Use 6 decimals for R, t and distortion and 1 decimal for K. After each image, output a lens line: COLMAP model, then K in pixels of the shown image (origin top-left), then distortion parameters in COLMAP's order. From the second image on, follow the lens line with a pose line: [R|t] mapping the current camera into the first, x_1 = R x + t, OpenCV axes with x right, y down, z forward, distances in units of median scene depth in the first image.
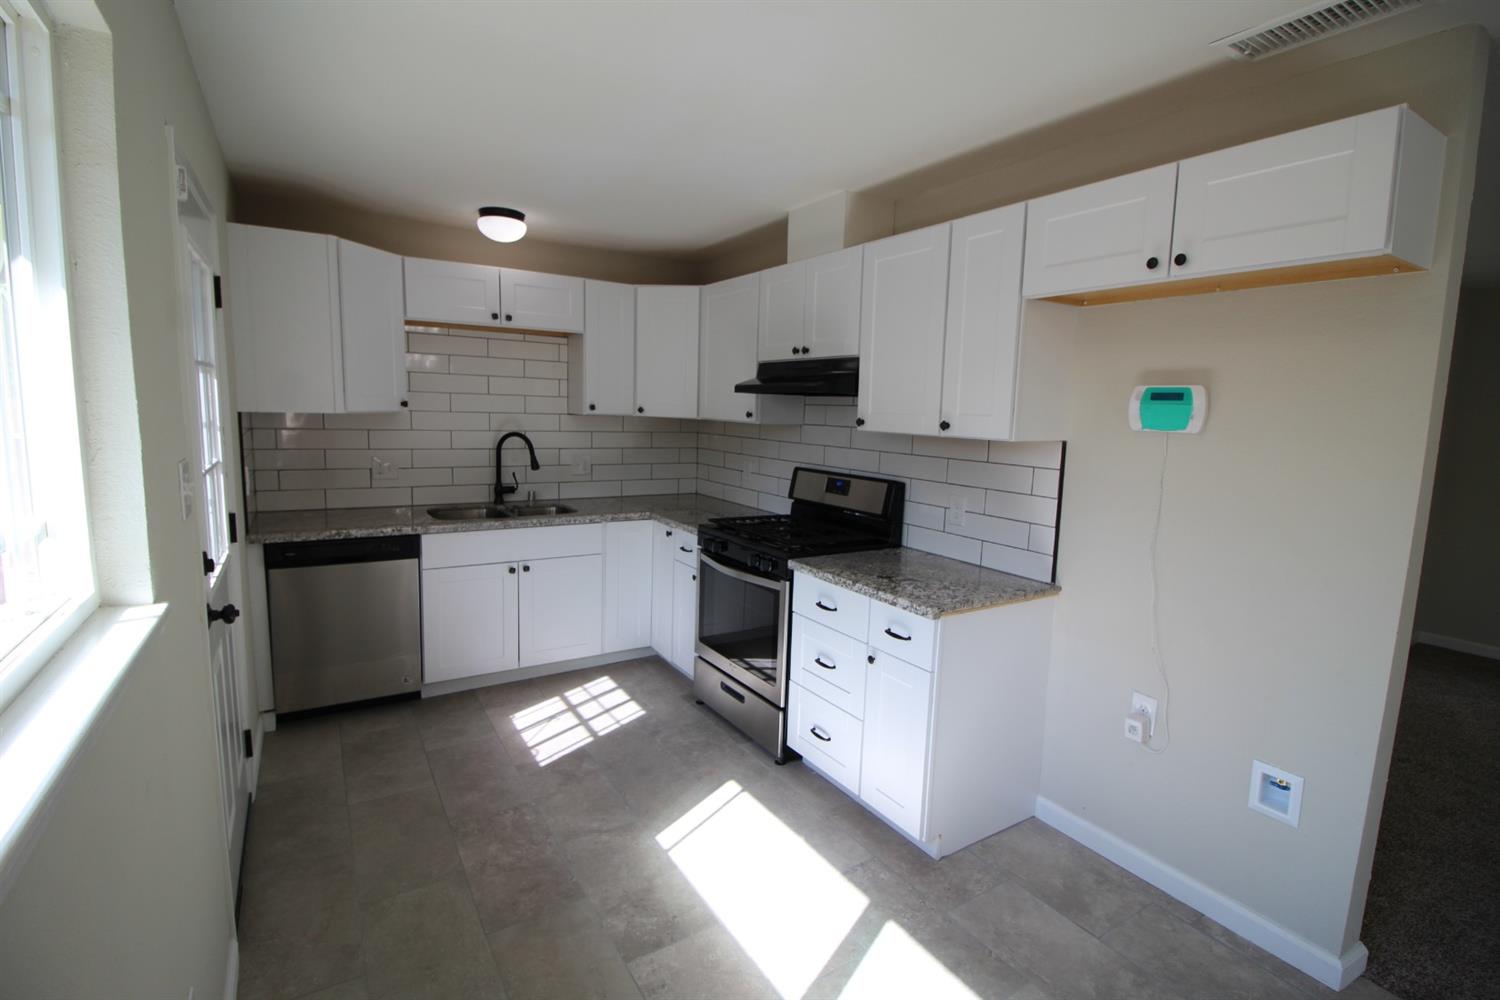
lens RADIAL K [[691.3, 0, 745.1], [0, 691.3, 497.1], [0, 0, 1]] dist [0.000645, -0.012503]
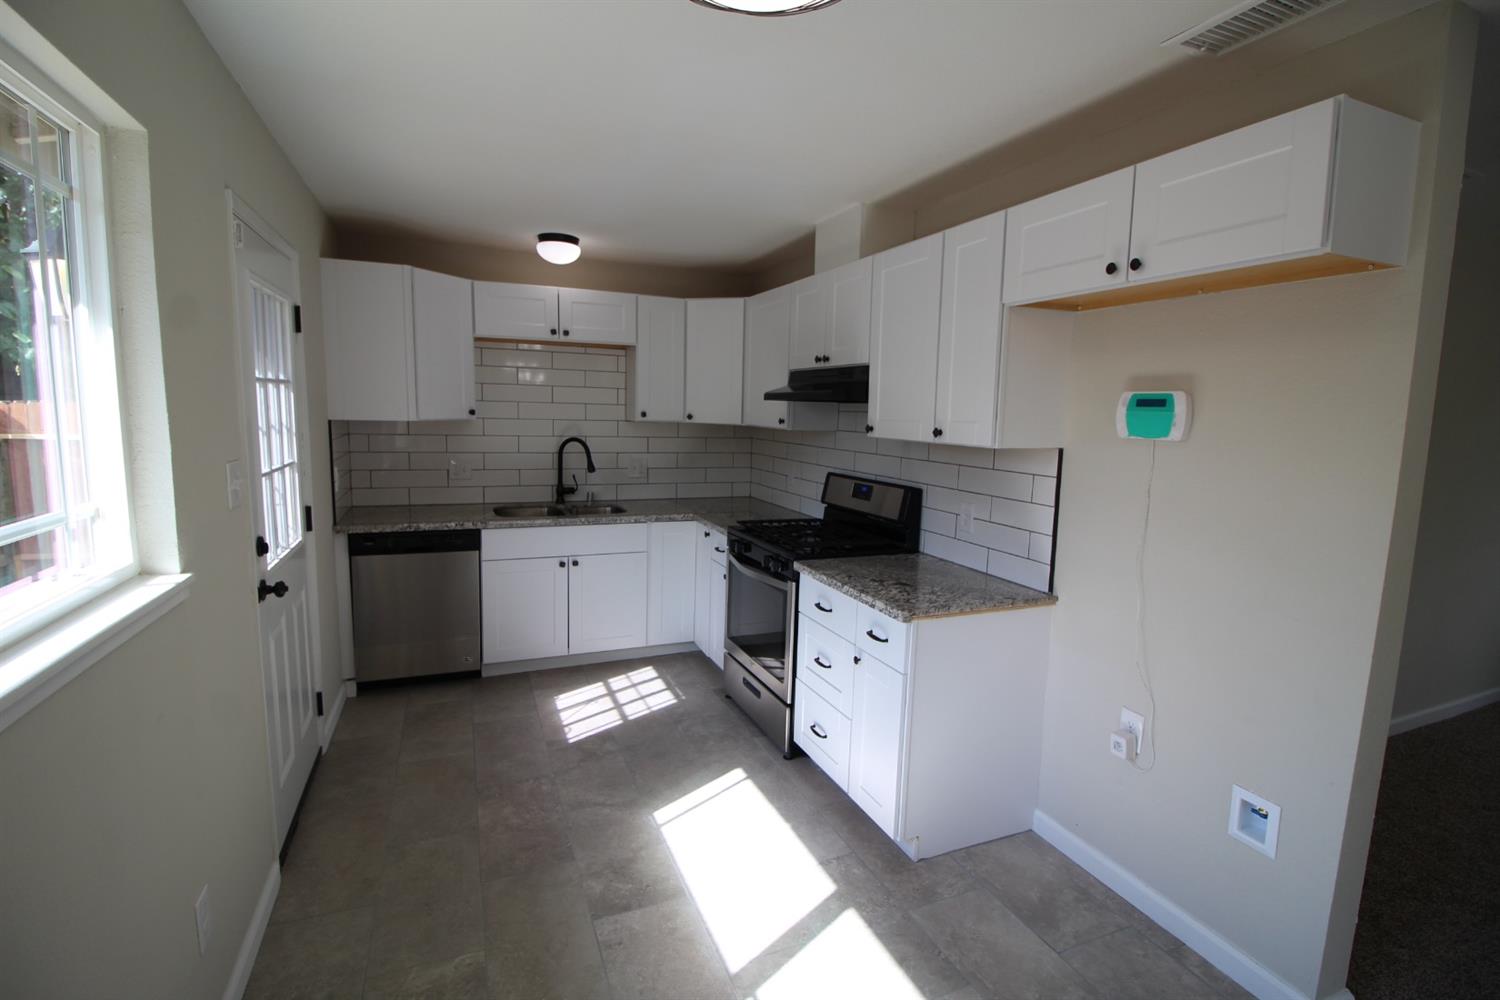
lens RADIAL K [[690.5, 0, 747.5], [0, 690.5, 496.8], [0, 0, 1]] dist [0.001582, -0.012589]
pose [[0.986580, 0.015998, -0.162495, 0.156010], [-0.017218, 0.999833, -0.006099, 0.001231], [0.162370, 0.008815, 0.986691, -0.034534]]
